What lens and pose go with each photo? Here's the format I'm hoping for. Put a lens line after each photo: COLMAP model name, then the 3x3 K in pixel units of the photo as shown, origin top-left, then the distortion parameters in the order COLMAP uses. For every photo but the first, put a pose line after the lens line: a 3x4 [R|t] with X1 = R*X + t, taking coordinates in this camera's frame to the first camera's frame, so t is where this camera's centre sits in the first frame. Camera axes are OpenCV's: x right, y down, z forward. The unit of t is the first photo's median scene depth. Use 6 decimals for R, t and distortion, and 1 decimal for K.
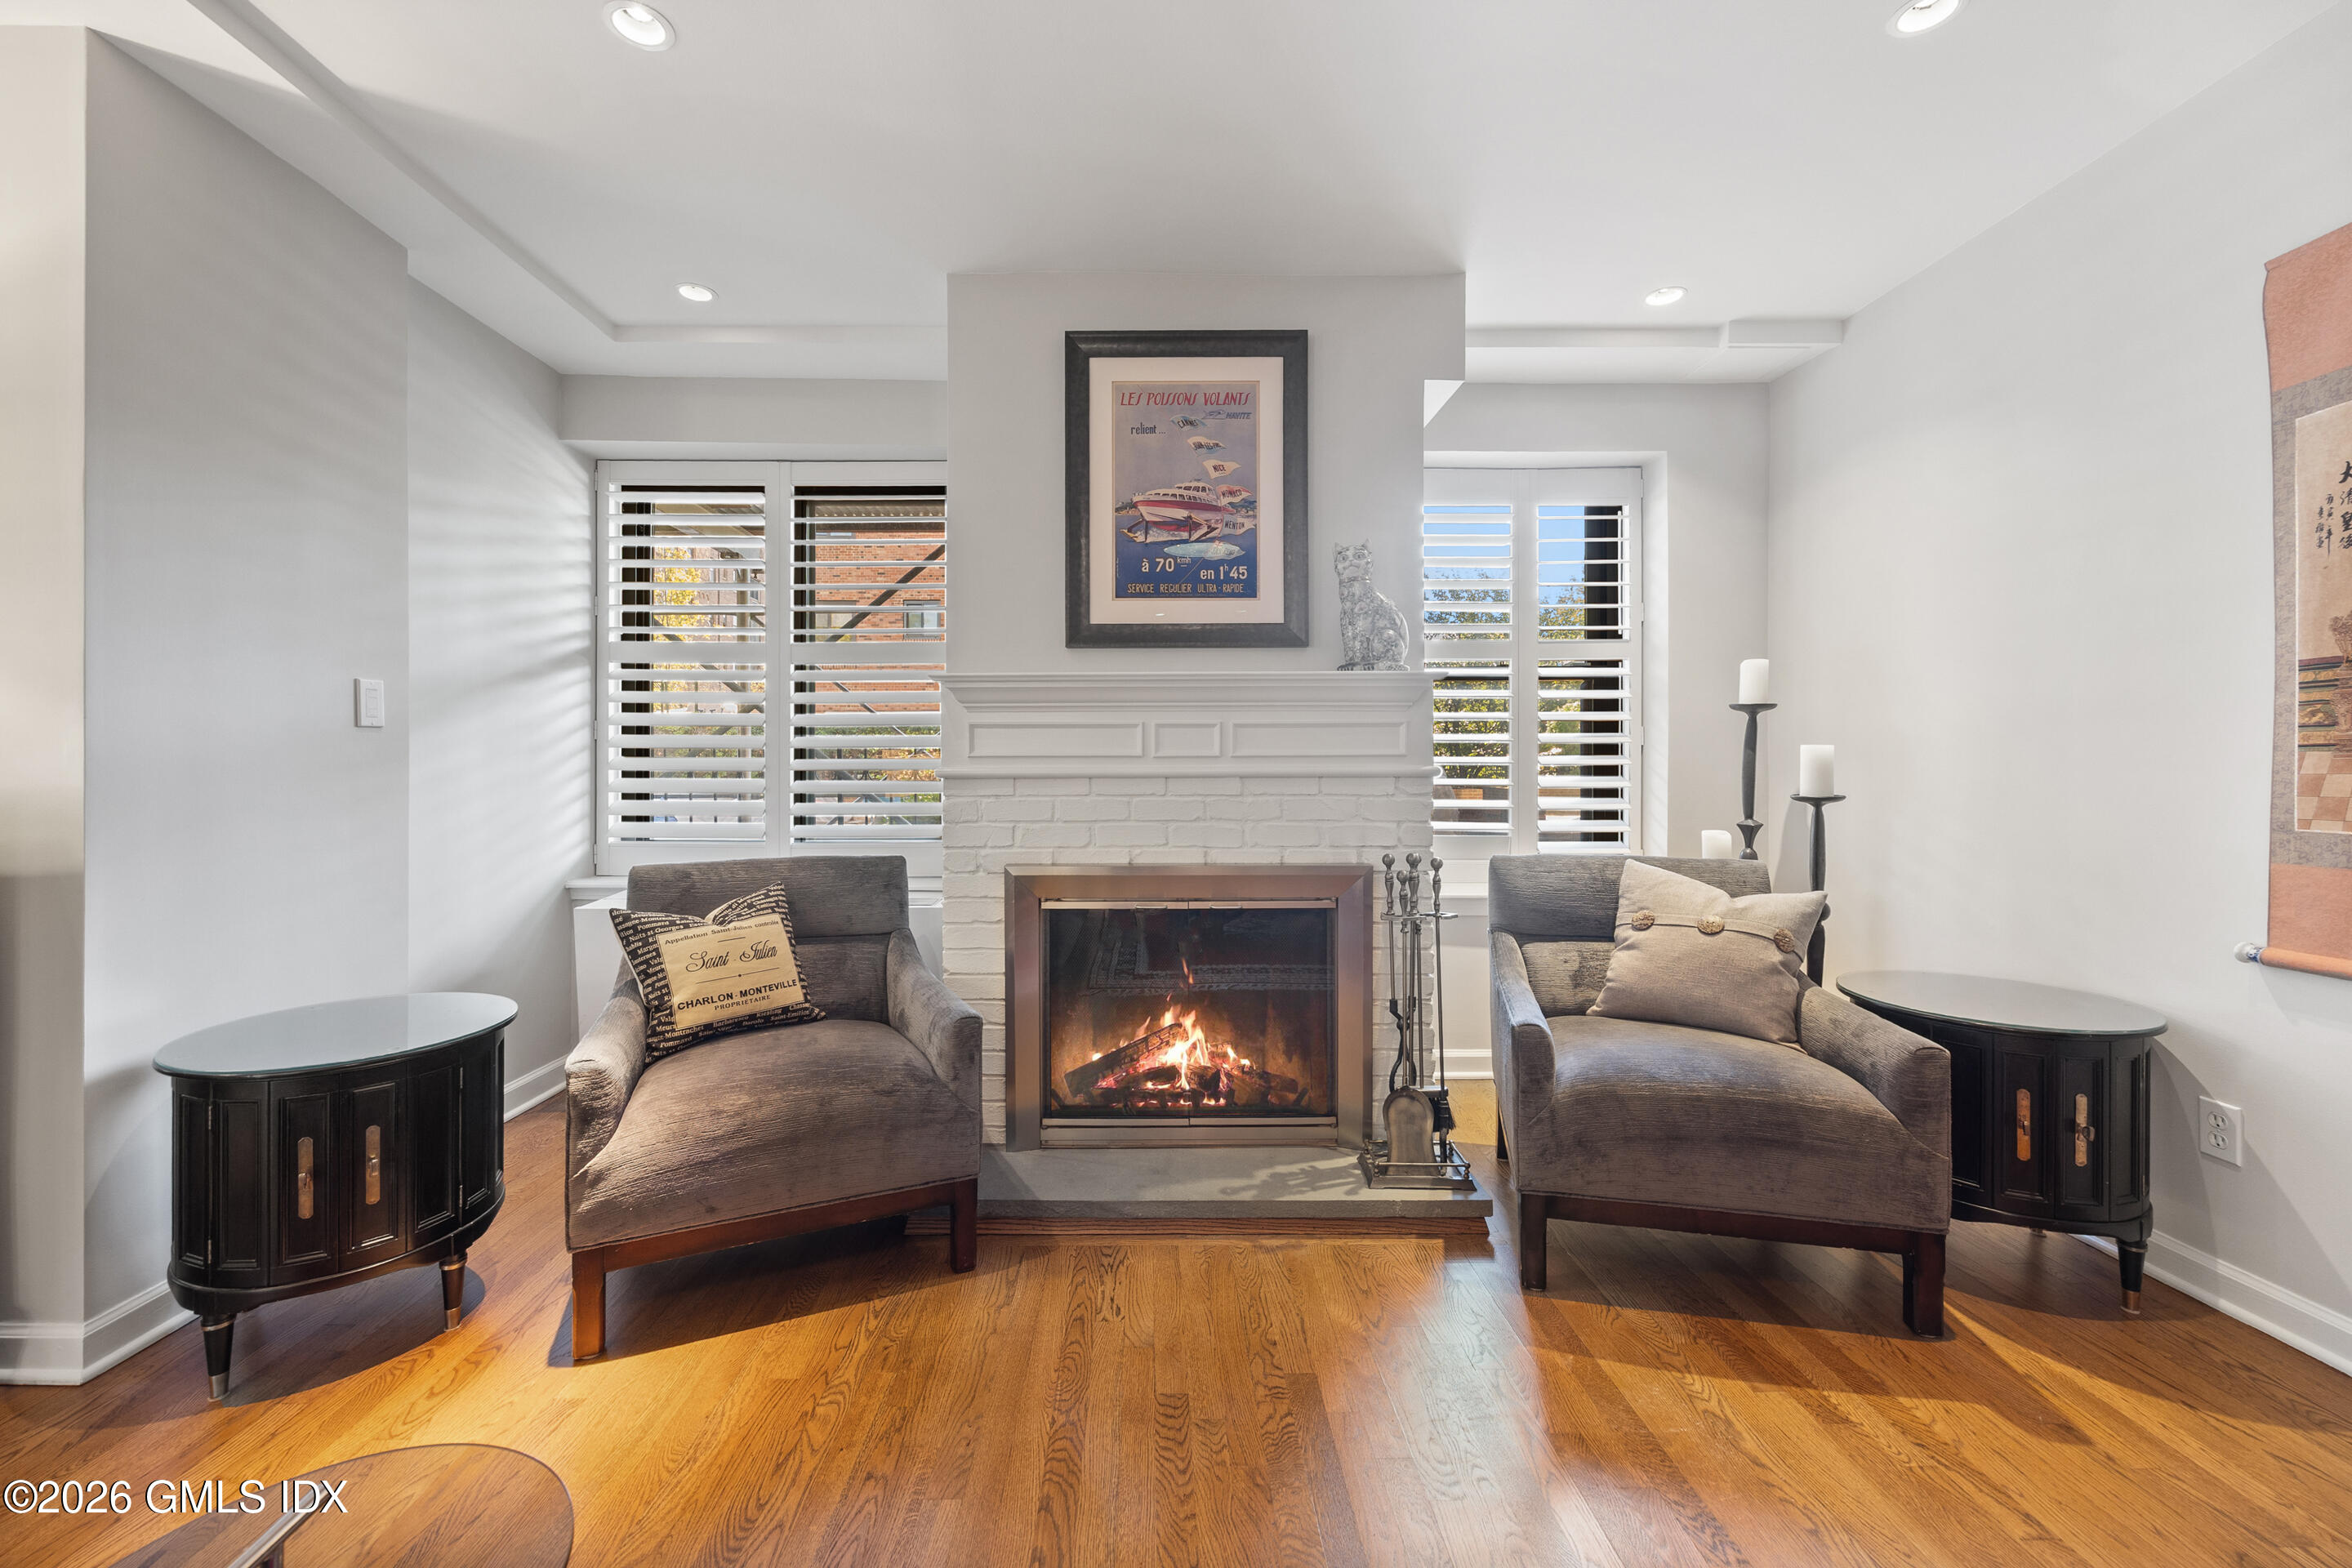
lens RADIAL K [[912.5, 0, 1168.4], [0, 912.5, 763.8], [0, 0, 1]] dist [-0.005896, 0.000137]
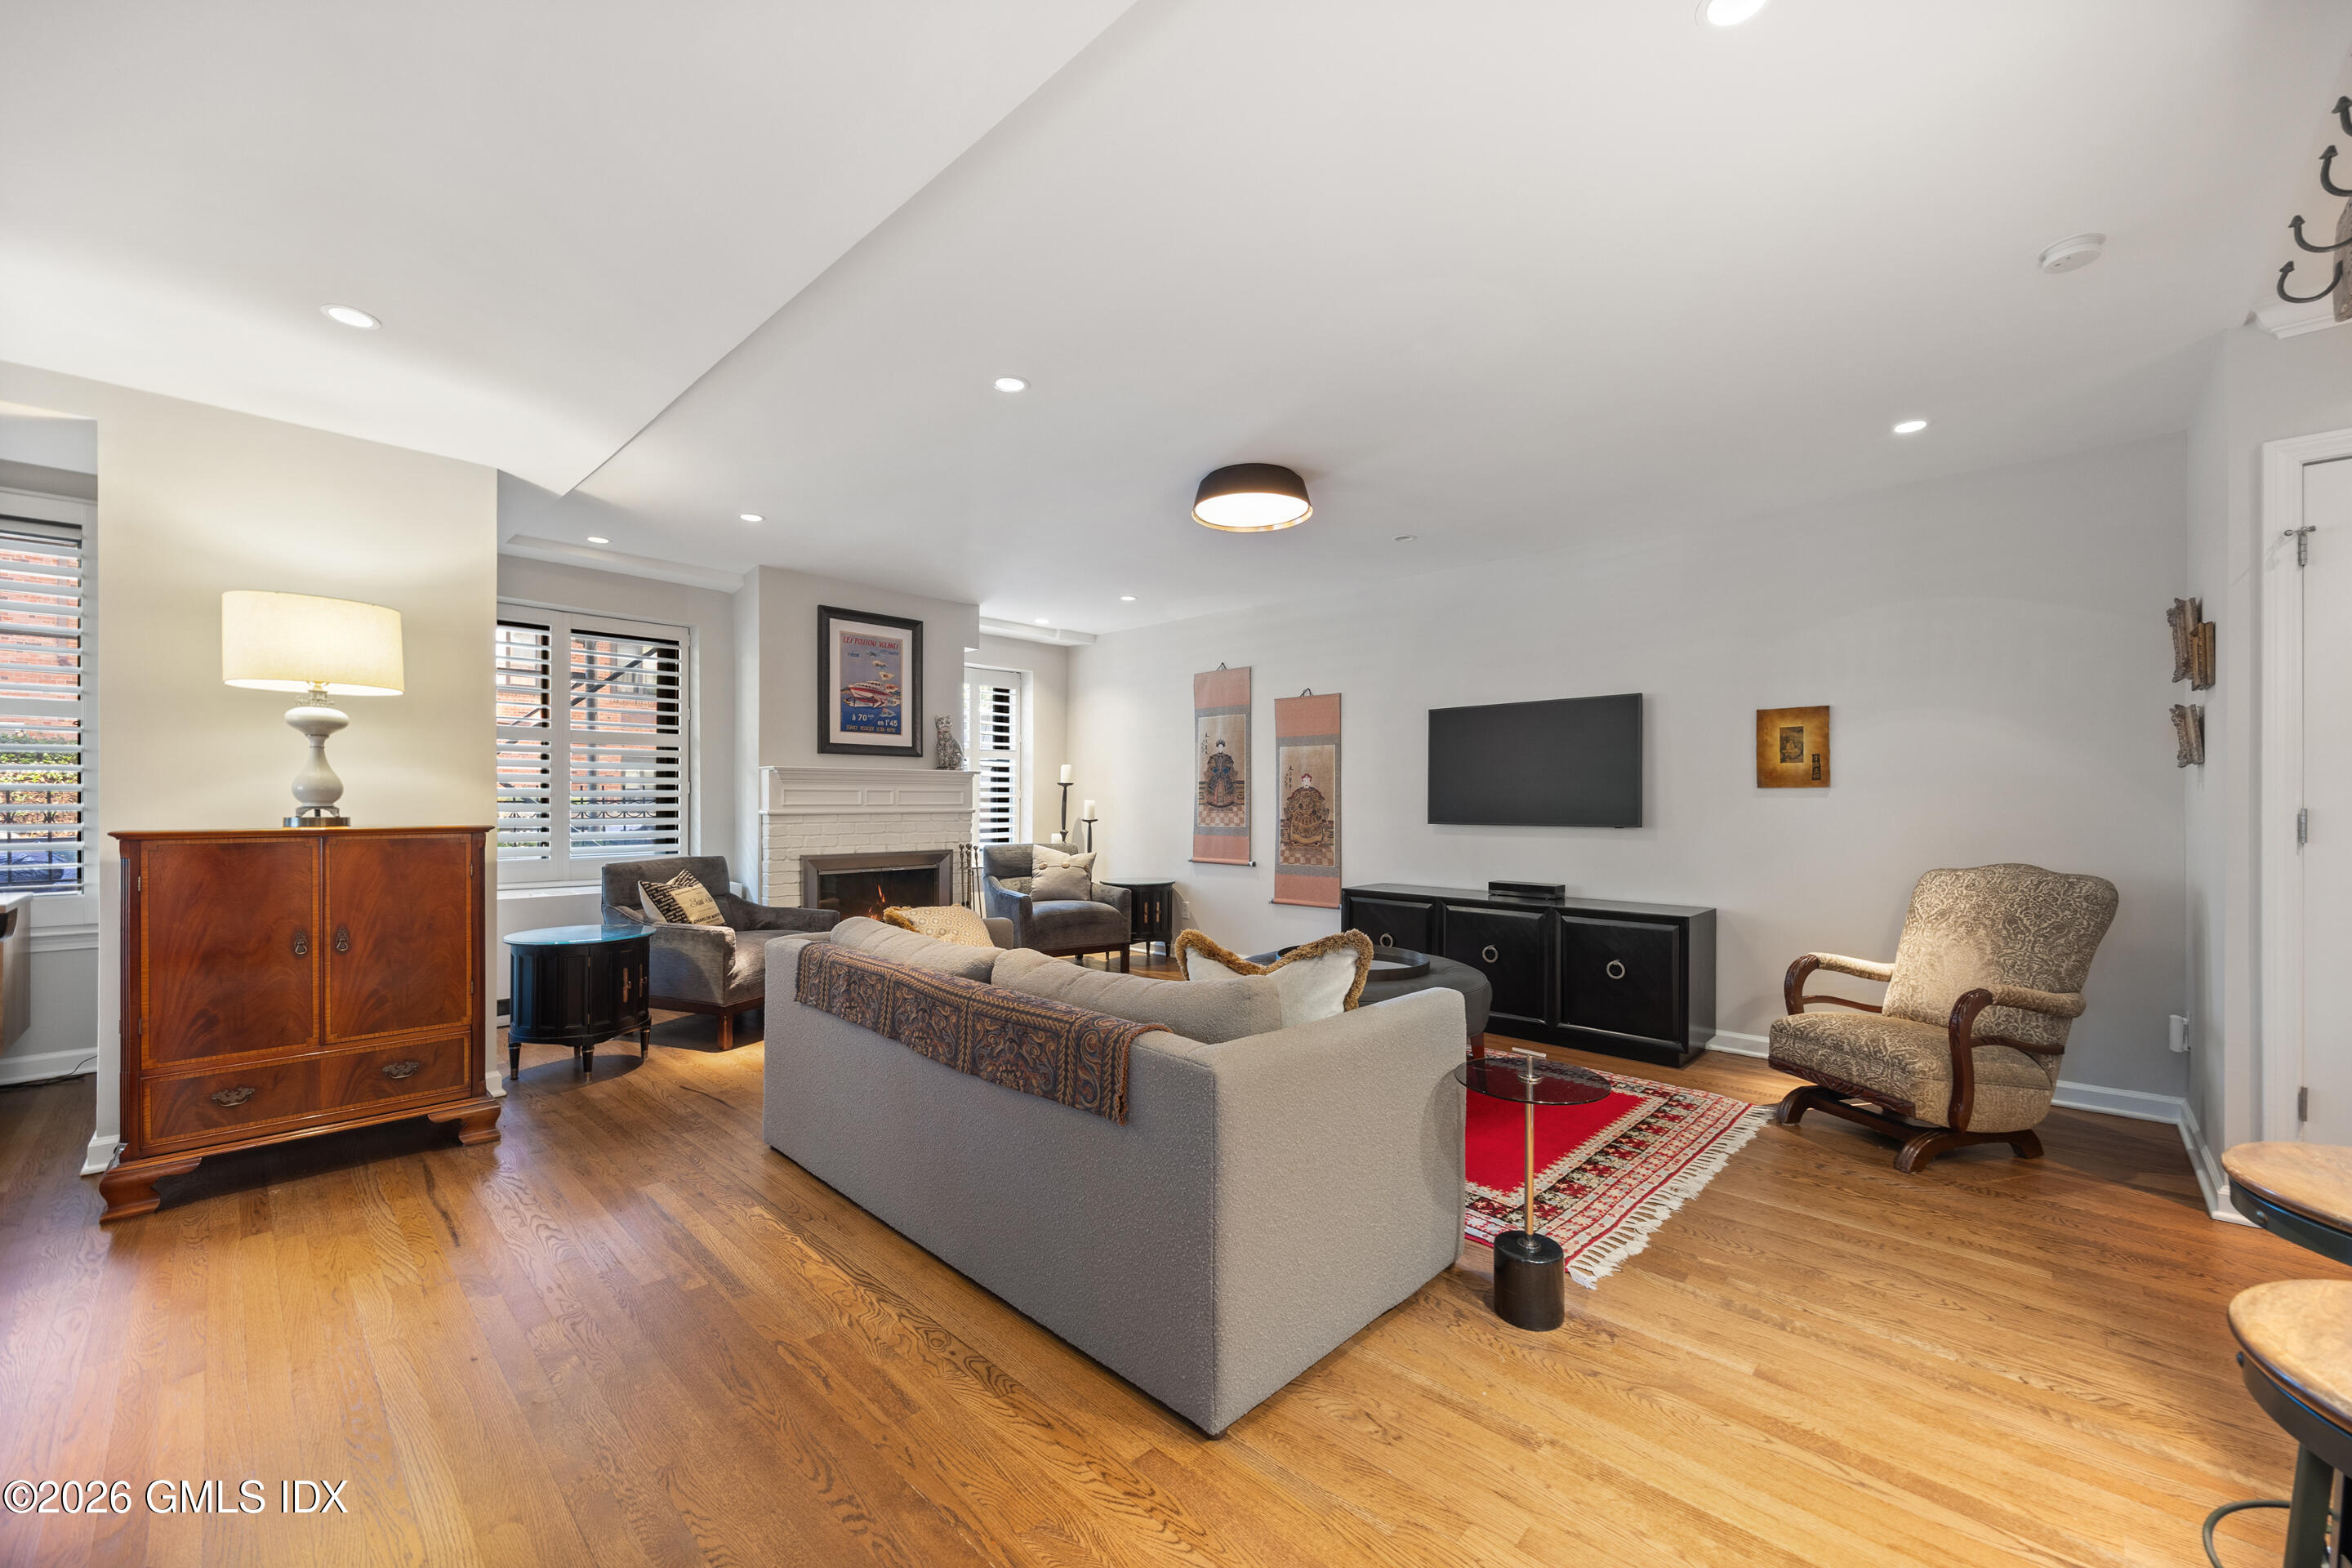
lens RADIAL K [[912.5, 0, 1175.6], [0, 912.5, 797.5], [0, 0, 1]] dist [-0.005896, 0.000137]
pose [[0.695224, 0.007369, 0.718755, -1.058189], [-0.005618, 0.999973, -0.004818, -0.018773], [-0.718771, -0.000688, 0.695247, -1.070787]]
